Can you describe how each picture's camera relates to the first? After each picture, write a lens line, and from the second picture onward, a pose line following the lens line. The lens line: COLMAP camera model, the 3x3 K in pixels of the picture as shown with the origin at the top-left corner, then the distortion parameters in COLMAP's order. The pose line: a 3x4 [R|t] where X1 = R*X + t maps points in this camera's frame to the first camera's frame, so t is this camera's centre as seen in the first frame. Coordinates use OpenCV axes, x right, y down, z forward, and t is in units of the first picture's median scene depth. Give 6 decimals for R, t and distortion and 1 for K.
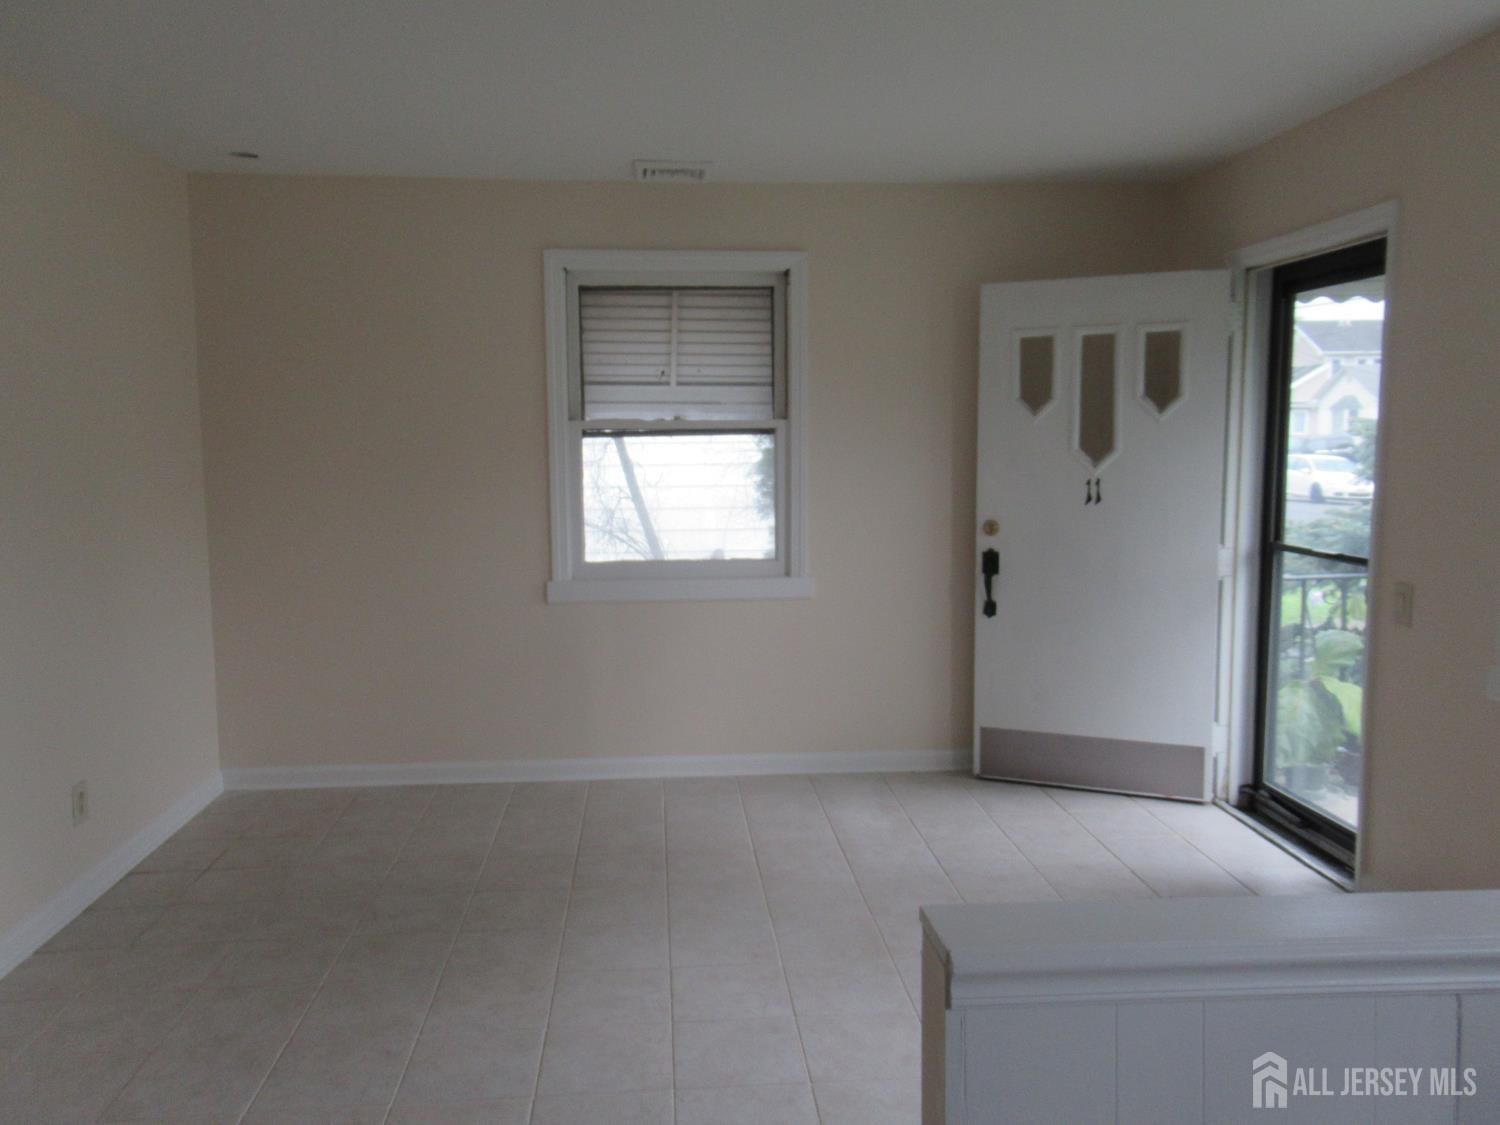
lens RADIAL K [[1193.4, 0, 737.3], [0, 1193.4, 577.4], [0, 0, 1]] dist [0.043897, -0.000703]
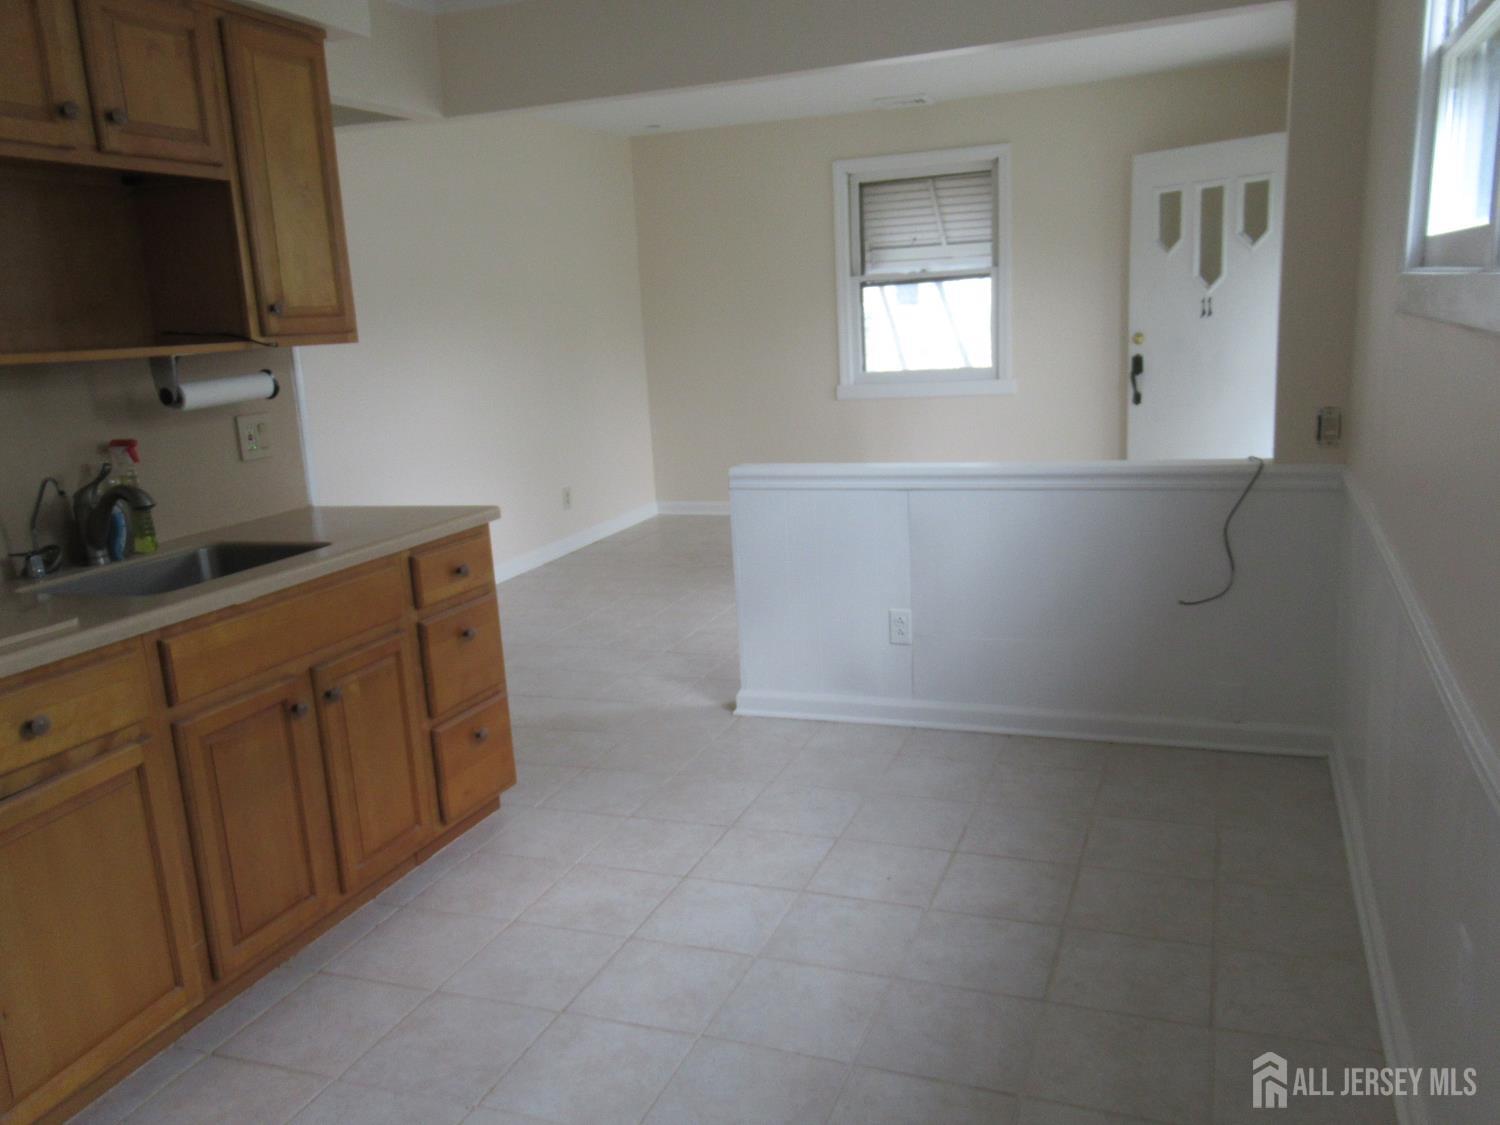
lens RADIAL K [[1193.4, 0, 749.8], [0, 1193.4, 570.4], [0, 0, 1]] dist [0.043897, -0.000703]
pose [[0.900137, 0.049811, -0.432750, 0.414879], [0.000778, 0.993255, 0.115945, 0.061646], [0.435607, -0.104703, 0.894027, -0.442402]]
